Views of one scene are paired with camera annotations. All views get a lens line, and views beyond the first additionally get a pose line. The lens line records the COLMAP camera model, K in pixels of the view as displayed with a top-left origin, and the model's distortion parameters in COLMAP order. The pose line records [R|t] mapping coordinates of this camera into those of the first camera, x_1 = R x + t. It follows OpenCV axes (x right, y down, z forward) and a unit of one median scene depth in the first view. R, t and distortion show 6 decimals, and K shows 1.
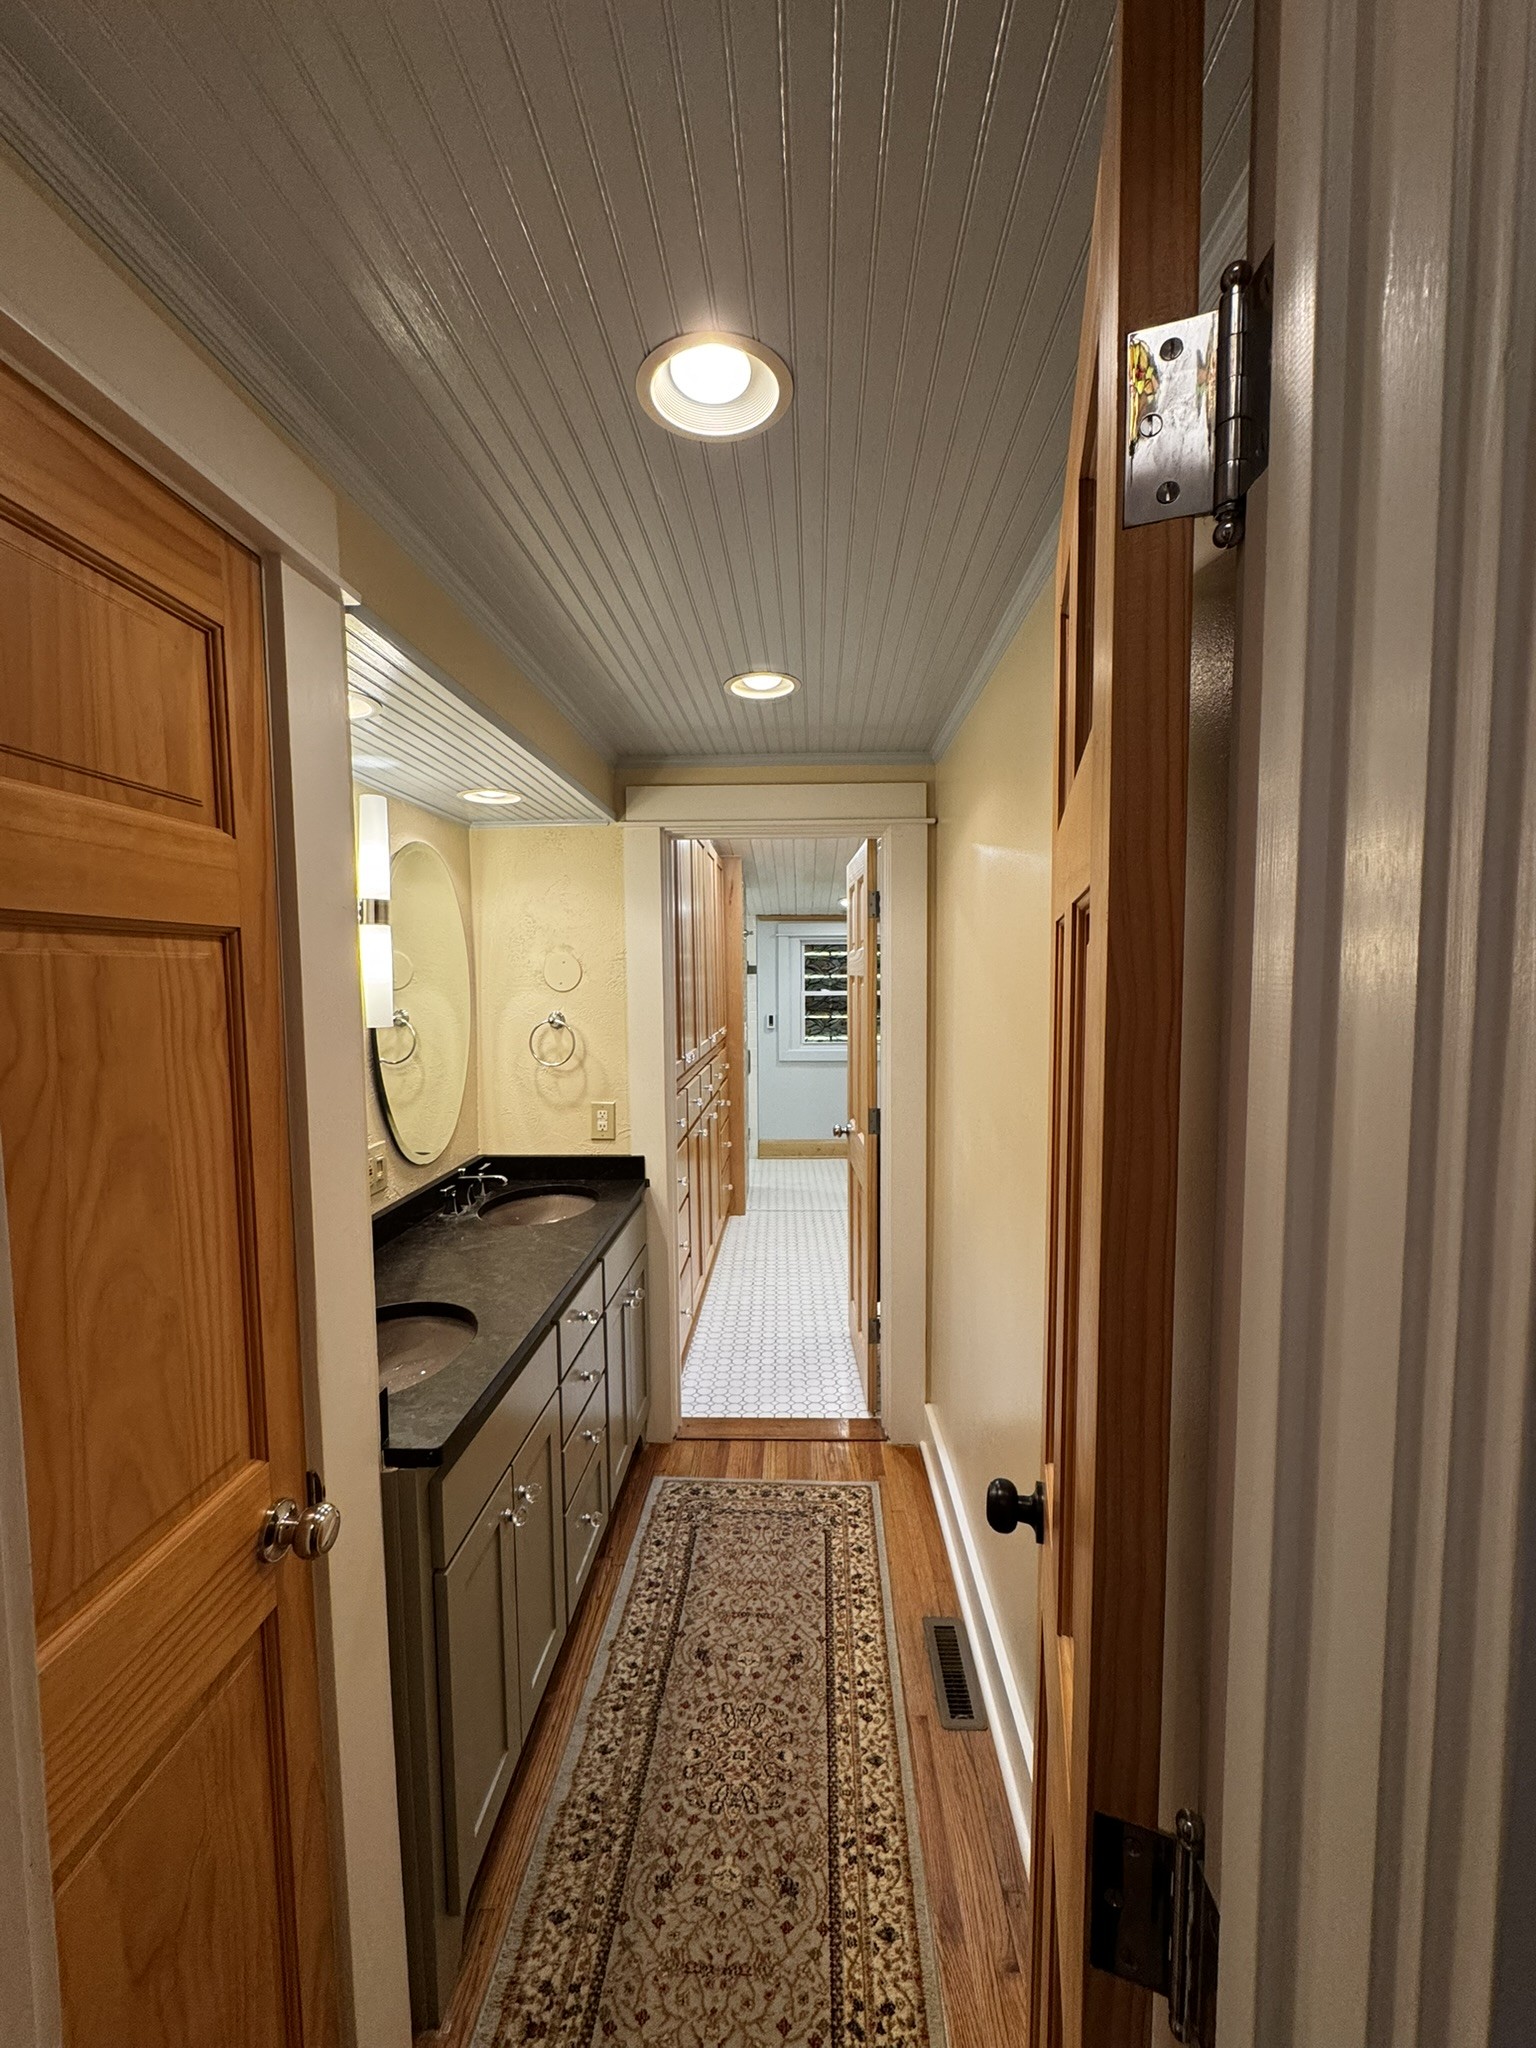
lens RADIAL K [[813.9, 0, 768.1], [0, 813.9, 1025.7], [0, 0, 1]] dist [-0.002775, 0.000572]
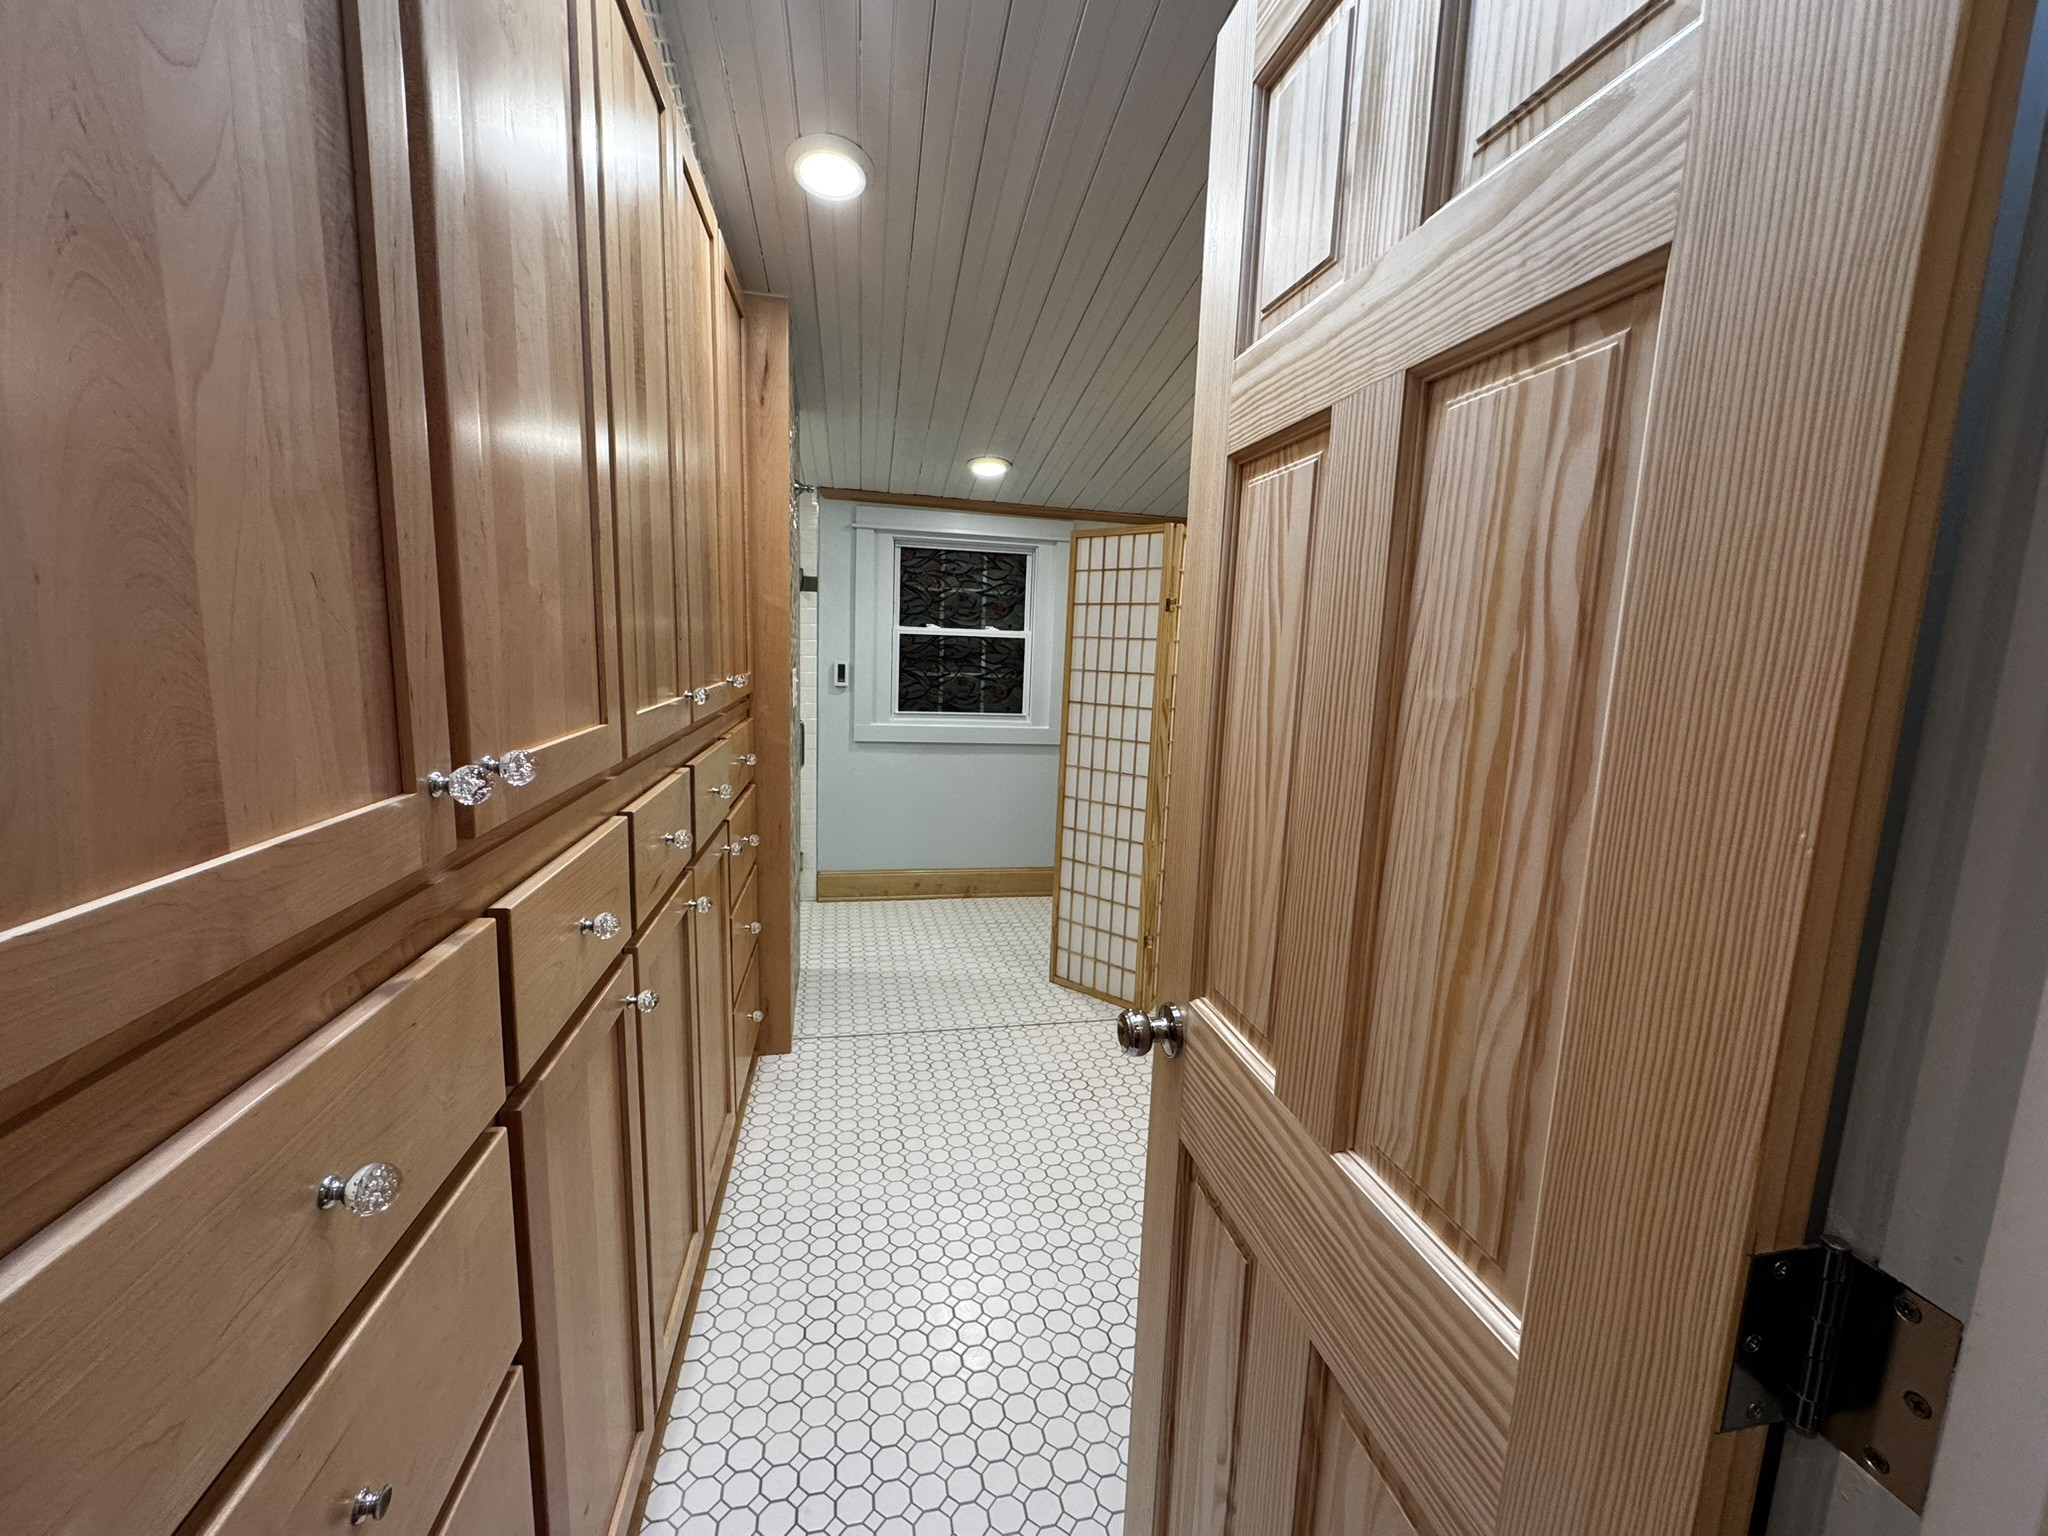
lens RADIAL K [[813.9, 0, 1014.4], [0, 813.9, 769.8], [0, 0, 1]] dist [-0.002775, 0.000572]
pose [[0.973548, 0.012175, 0.228158, -0.020490], [-0.032734, 0.995710, 0.086545, 0.020301], [-0.226125, -0.091724, 0.969770, 0.977875]]
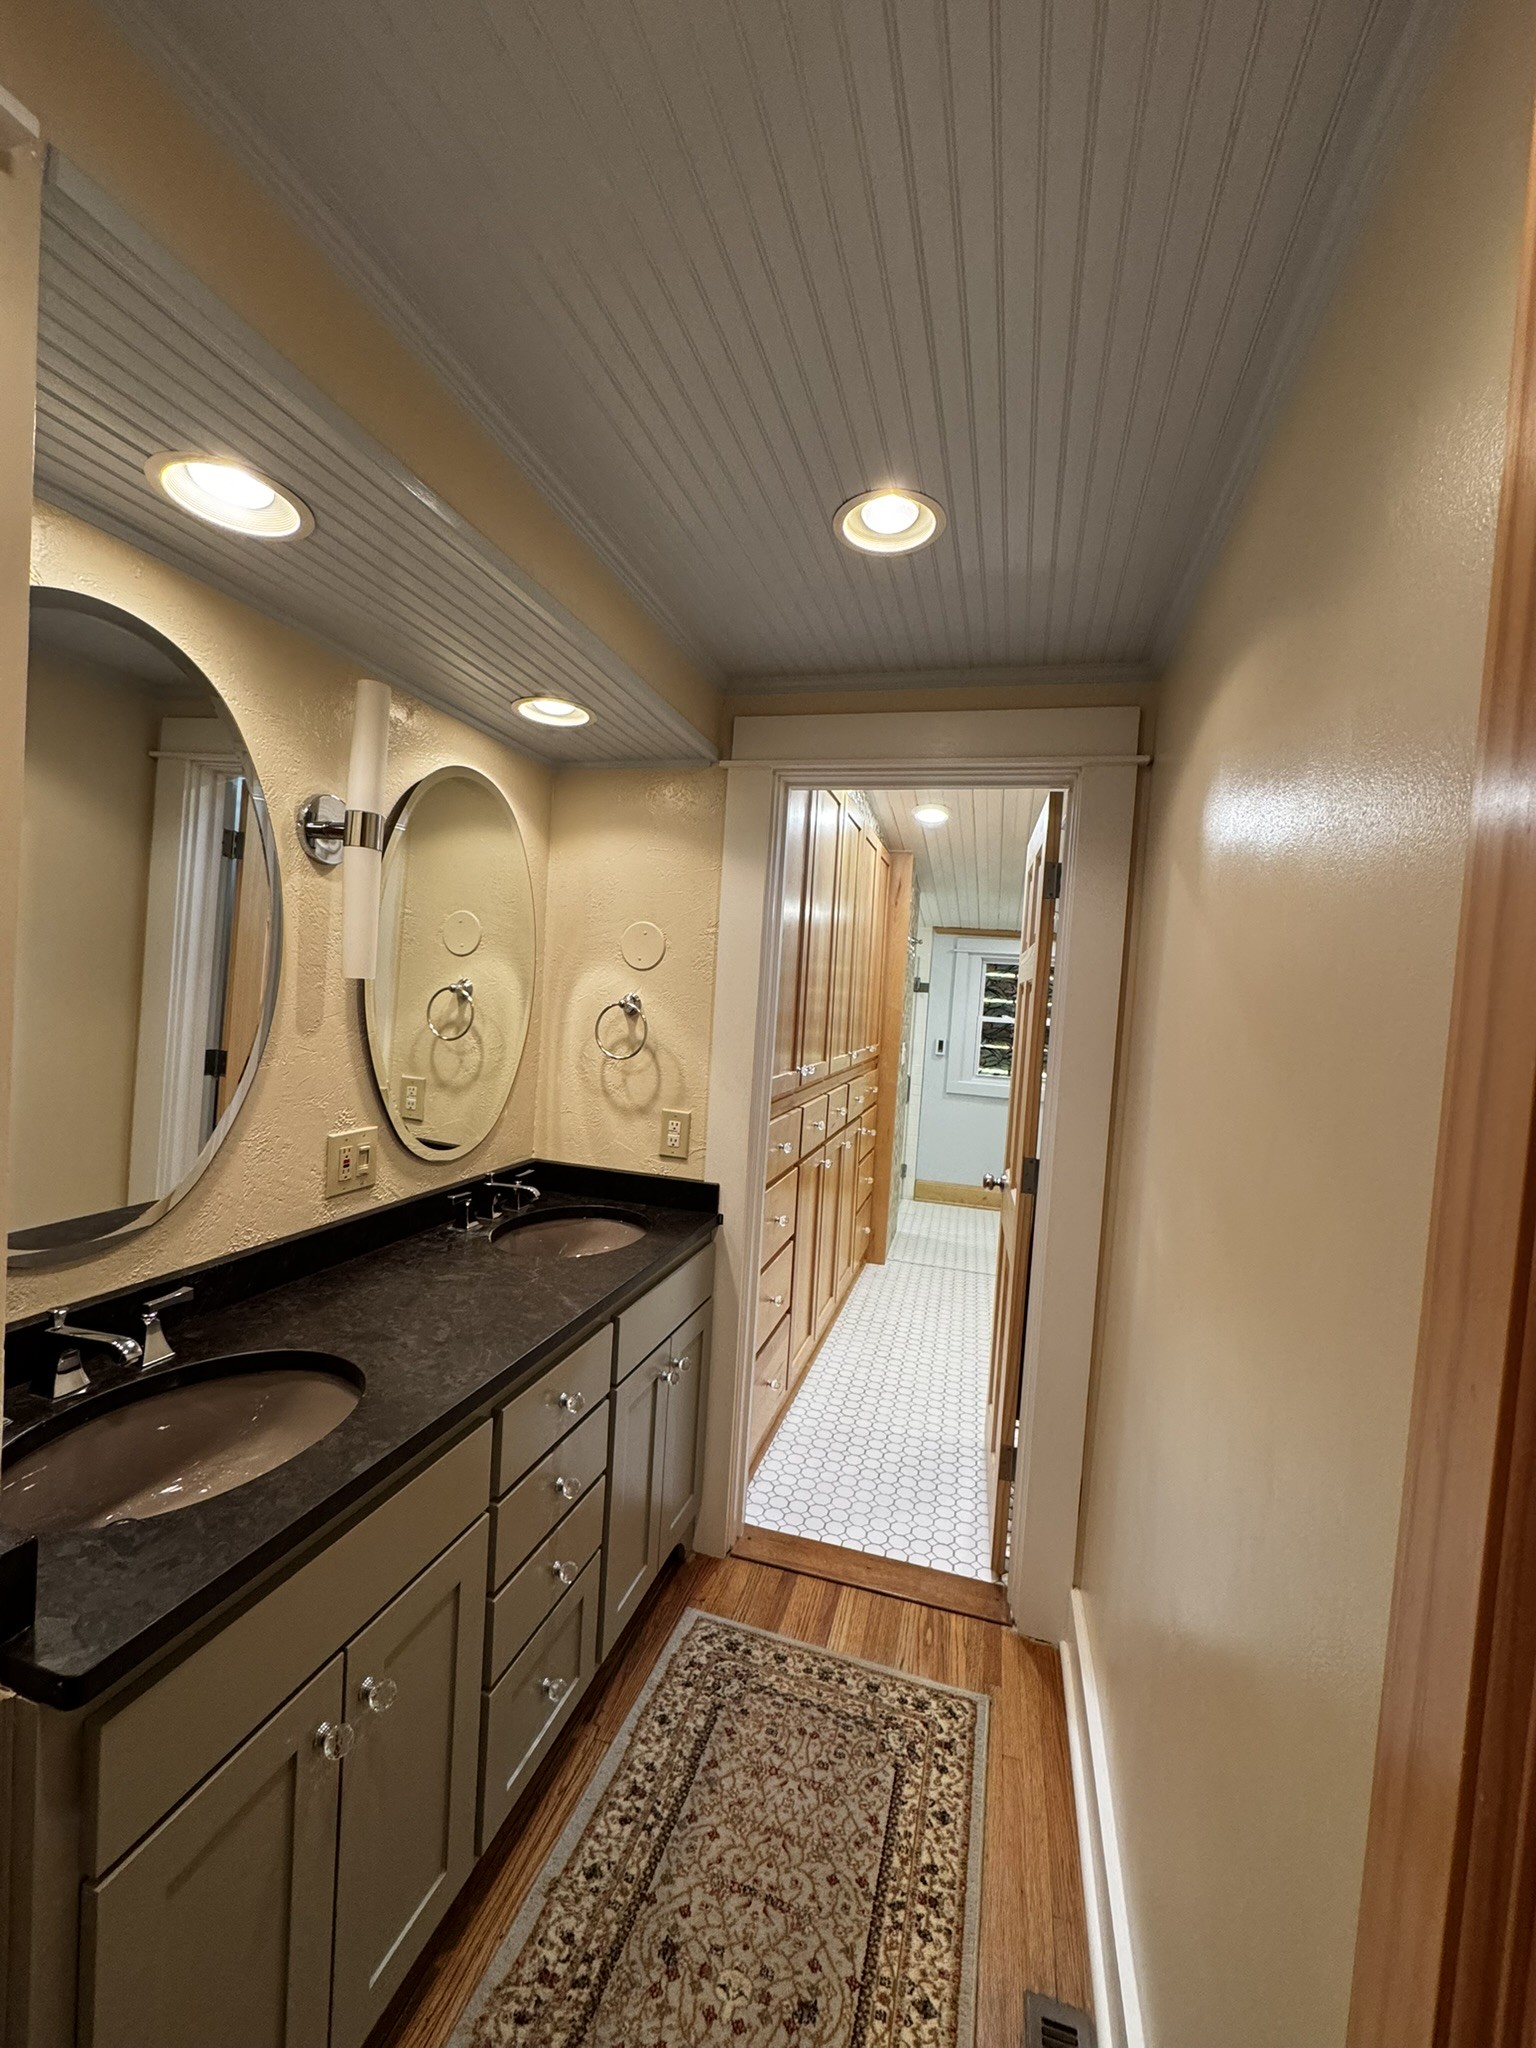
lens RADIAL K [[813.9, 0, 770.4], [0, 813.9, 1024.9], [0, 0, 1]] dist [-0.002775, 0.000572]
pose [[0.970181, 0.079524, -0.228963, 0.063356], [-0.087455, 0.995862, -0.024688, 0.021794], [0.226052, 0.043976, 0.973122, 0.240641]]
